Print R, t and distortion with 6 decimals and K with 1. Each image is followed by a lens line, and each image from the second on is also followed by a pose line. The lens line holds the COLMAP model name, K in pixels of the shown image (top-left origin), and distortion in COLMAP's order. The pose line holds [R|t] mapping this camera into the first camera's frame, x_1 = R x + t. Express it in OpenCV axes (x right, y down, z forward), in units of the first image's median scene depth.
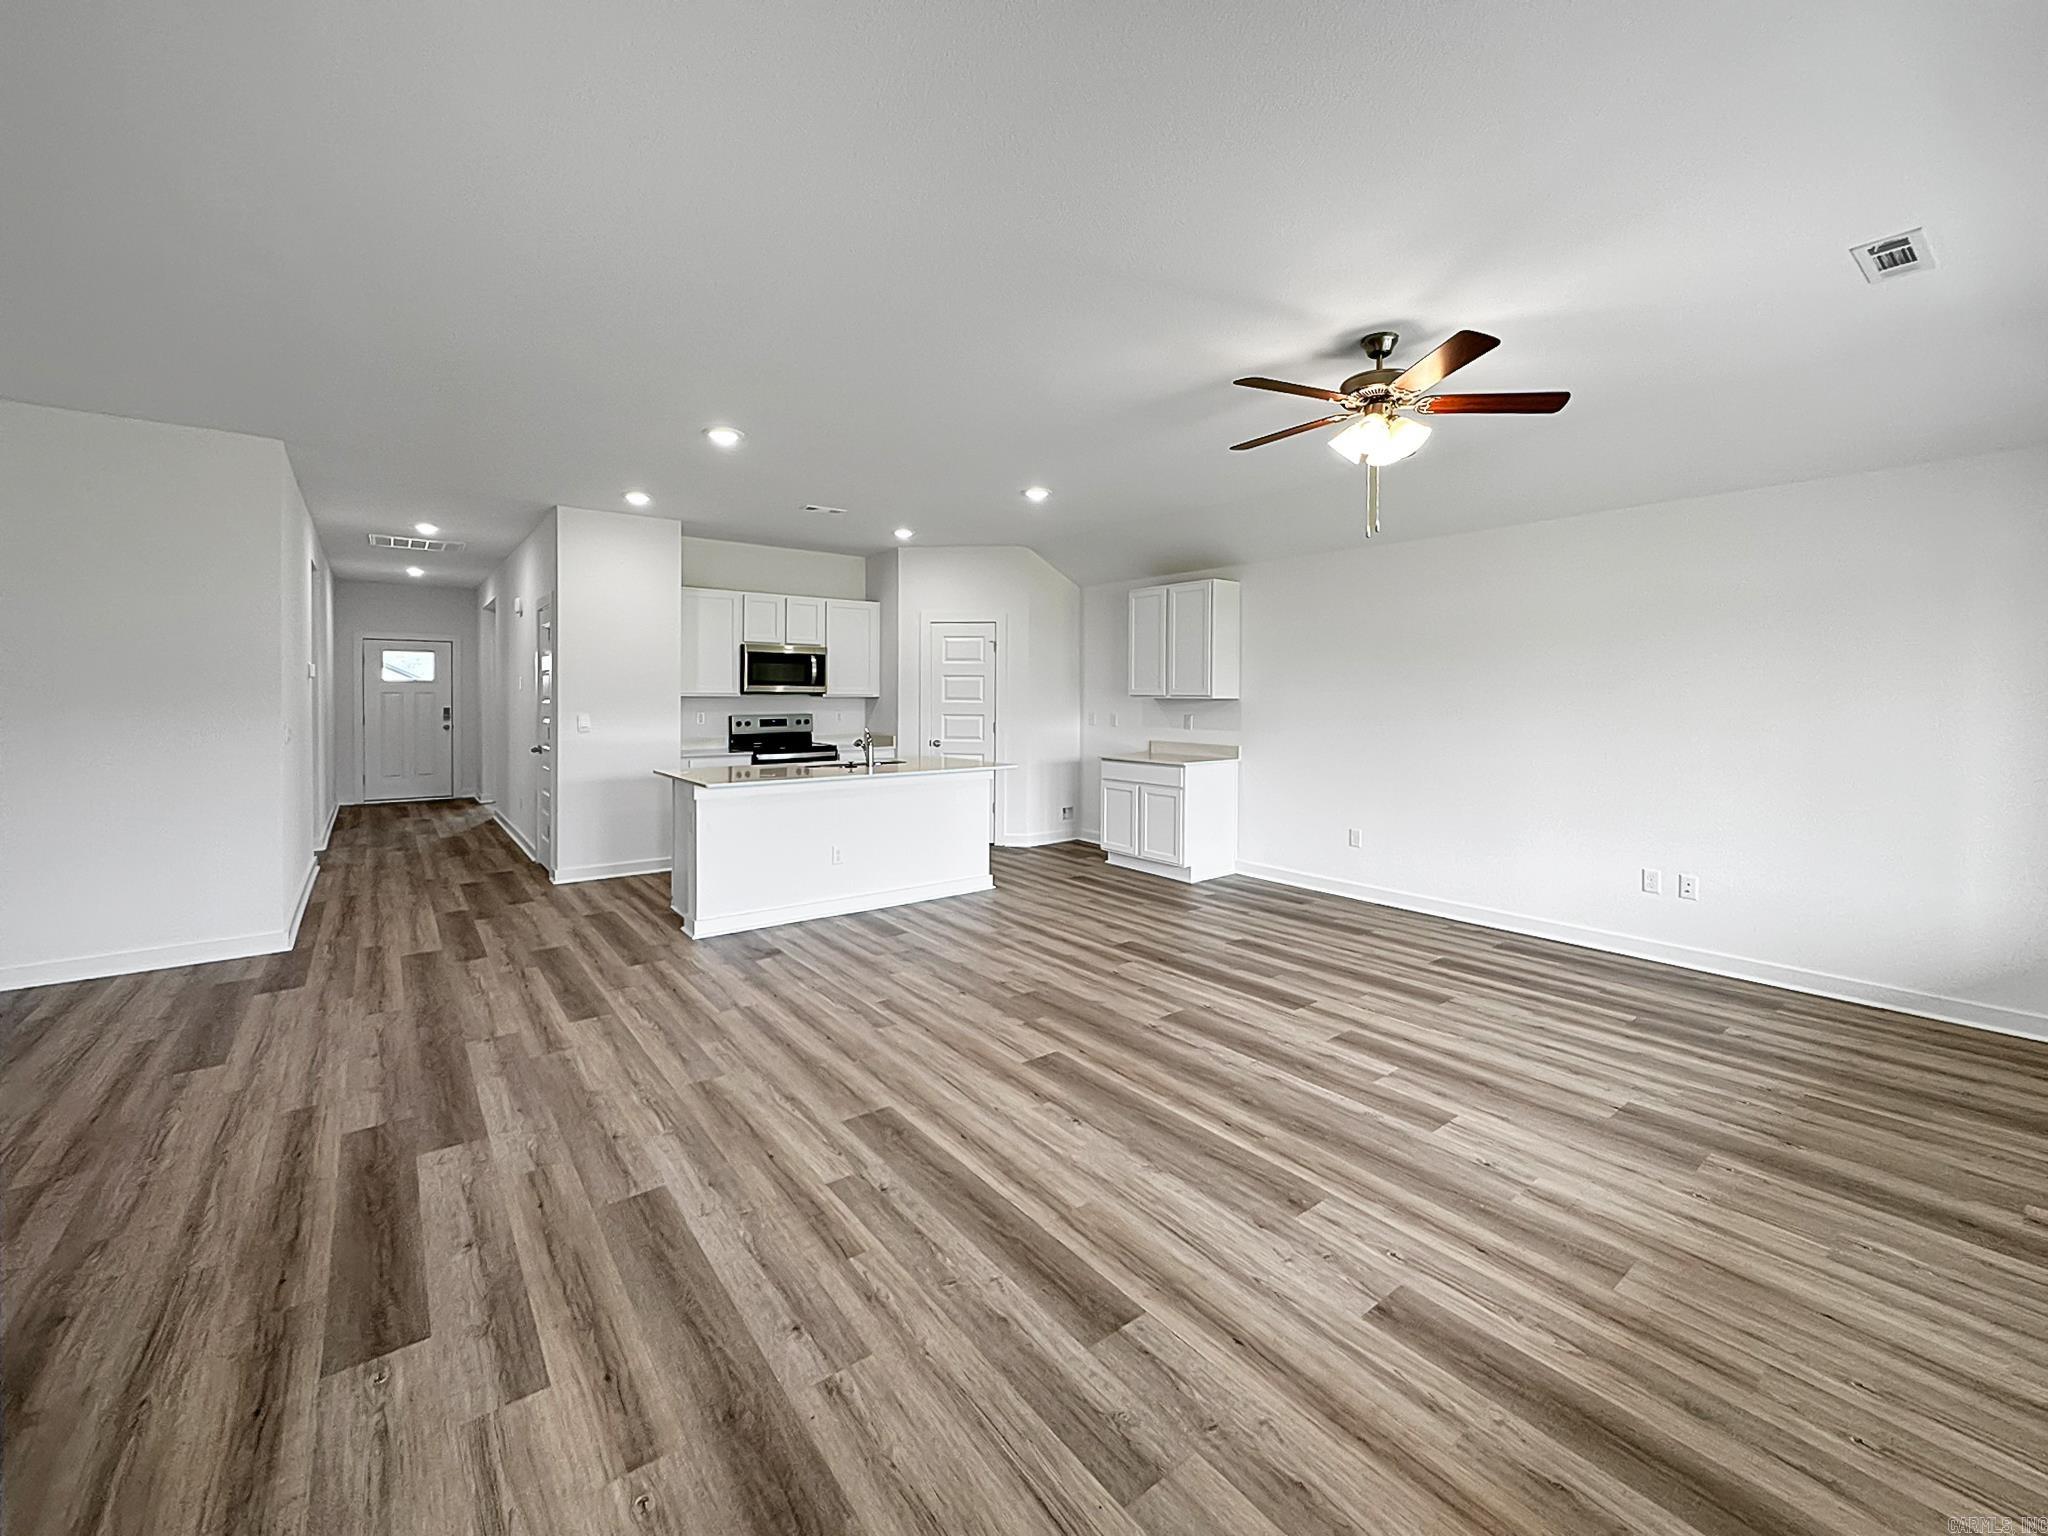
lens RADIAL K [[834.9, 0, 1027.0], [0, 834.9, 751.9], [0, 0, 1]] dist [-0.004126, 0.000077]
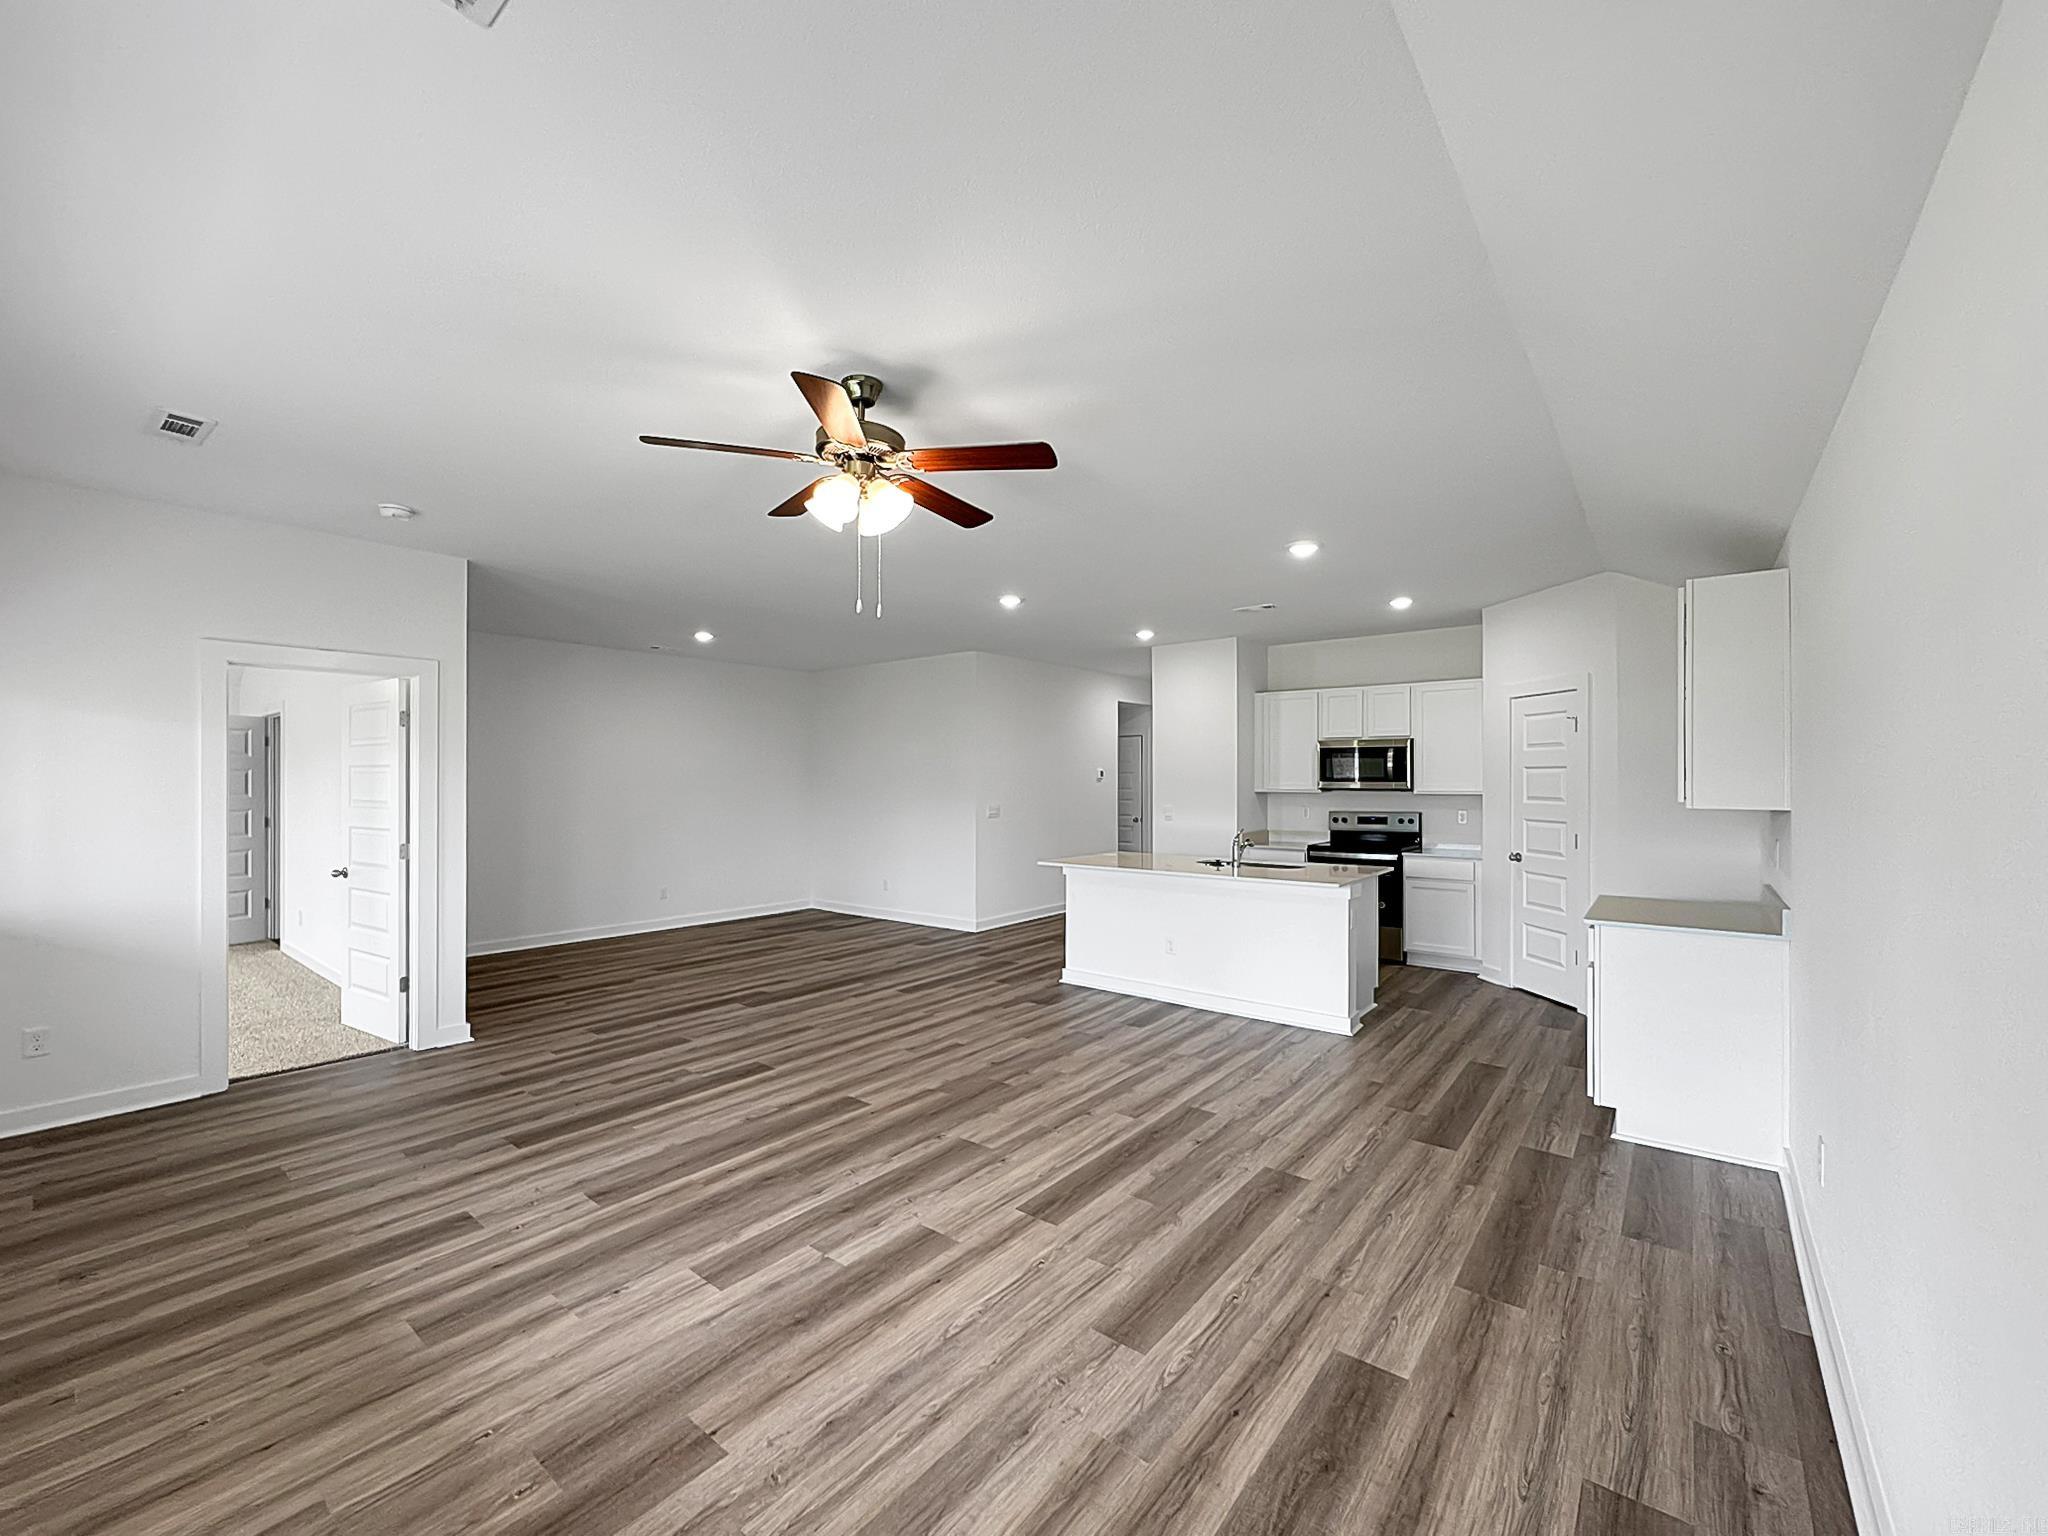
lens RADIAL K [[834.9, 0, 1030.9], [0, 834.9, 783.8], [0, 0, 1]] dist [-0.004126, 0.000077]
pose [[0.238797, 0.000491, -0.971069, 1.351028], [-0.064860, 0.997775, -0.015445, -0.093062], [0.968901, 0.066671, 0.238298, 1.004629]]
